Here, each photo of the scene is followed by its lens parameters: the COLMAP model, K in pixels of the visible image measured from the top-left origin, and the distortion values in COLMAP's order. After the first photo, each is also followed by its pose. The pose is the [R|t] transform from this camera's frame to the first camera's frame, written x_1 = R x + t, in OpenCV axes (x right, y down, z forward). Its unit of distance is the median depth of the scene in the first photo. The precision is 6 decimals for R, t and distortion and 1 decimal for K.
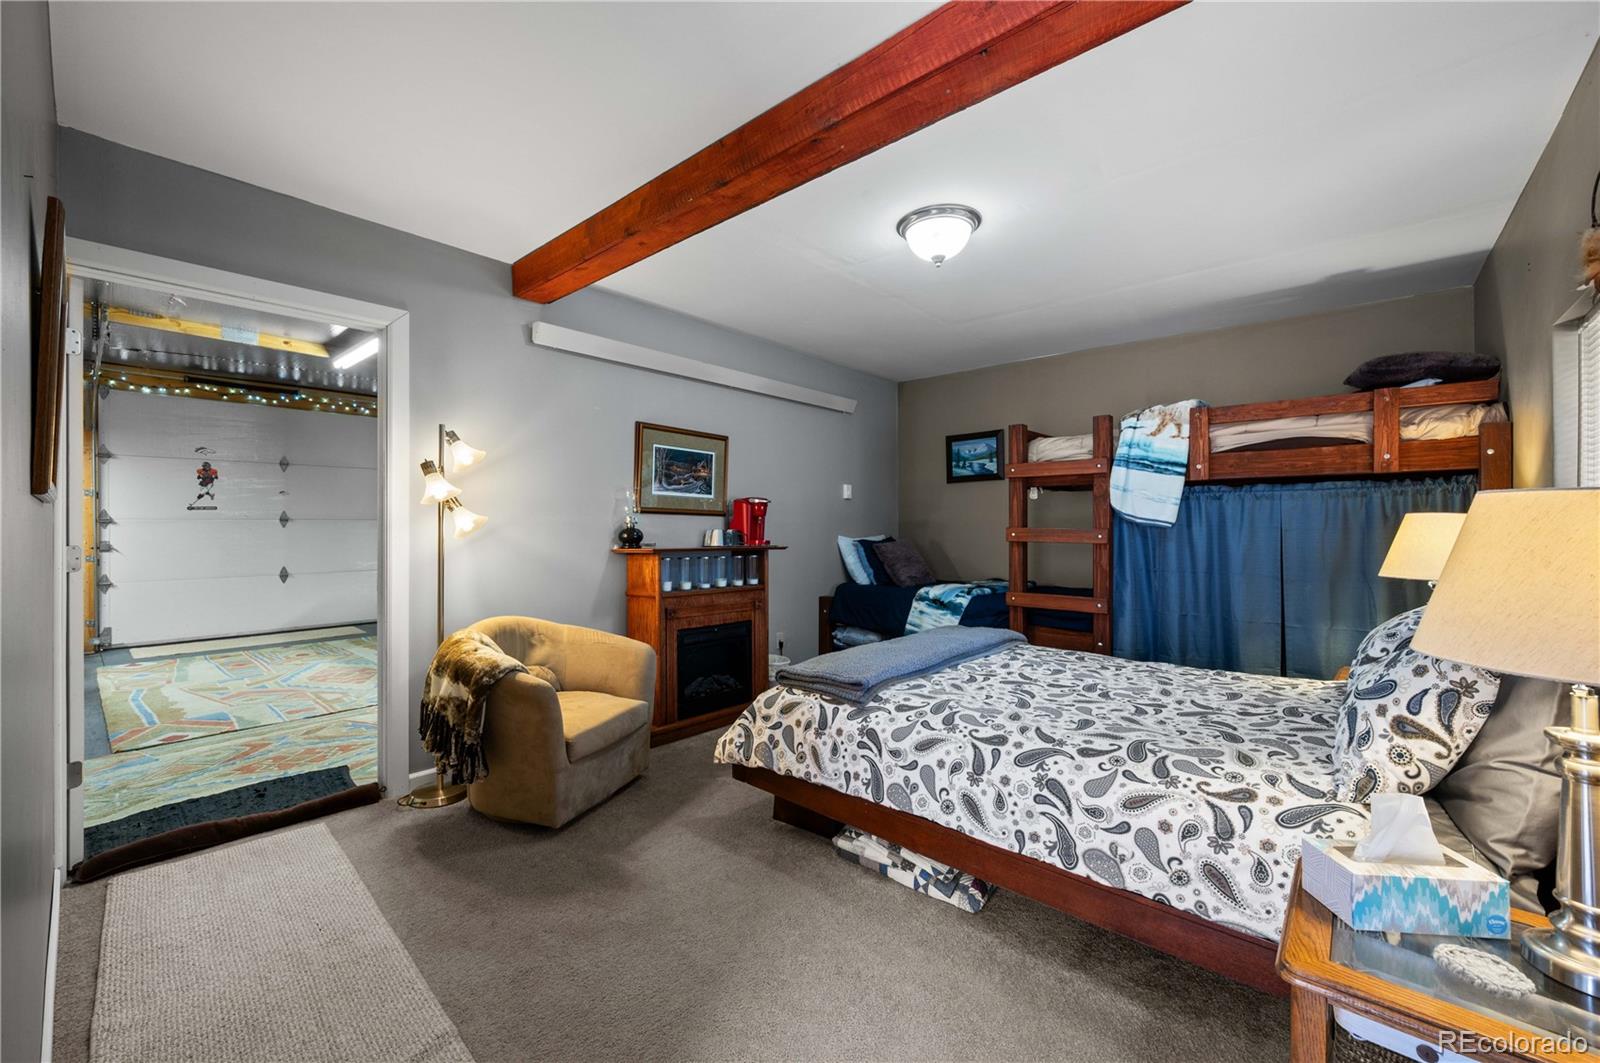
lens RADIAL K [[630.4, 0, 793.9], [0, 630.4, 525.6], [0, 0, 1]] dist [-0.001409, 0.000163]
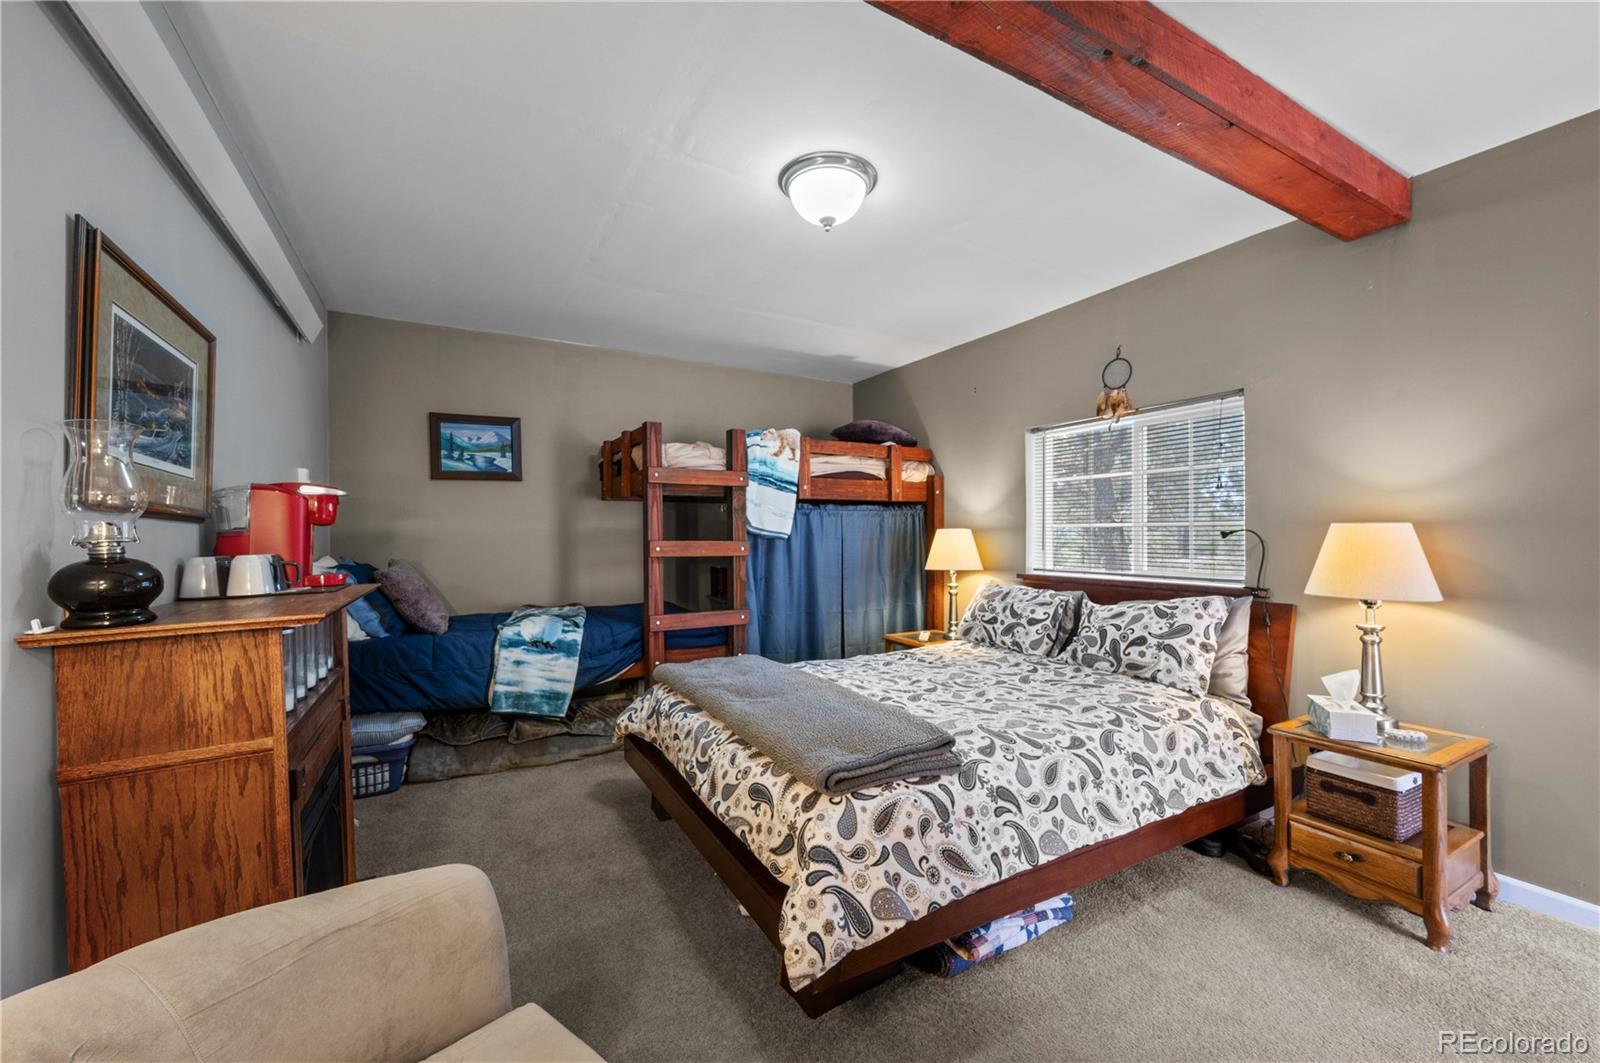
lens RADIAL K [[630.4, 0, 798.6], [0, 630.4, 535.2], [0, 0, 1]] dist [-0.001409, 0.000163]
pose [[0.331046, -0.004985, 0.943601, -0.523074], [0.004752, 0.999982, 0.003616, -0.009052], [-0.943603, 0.003287, 0.331064, 0.684572]]
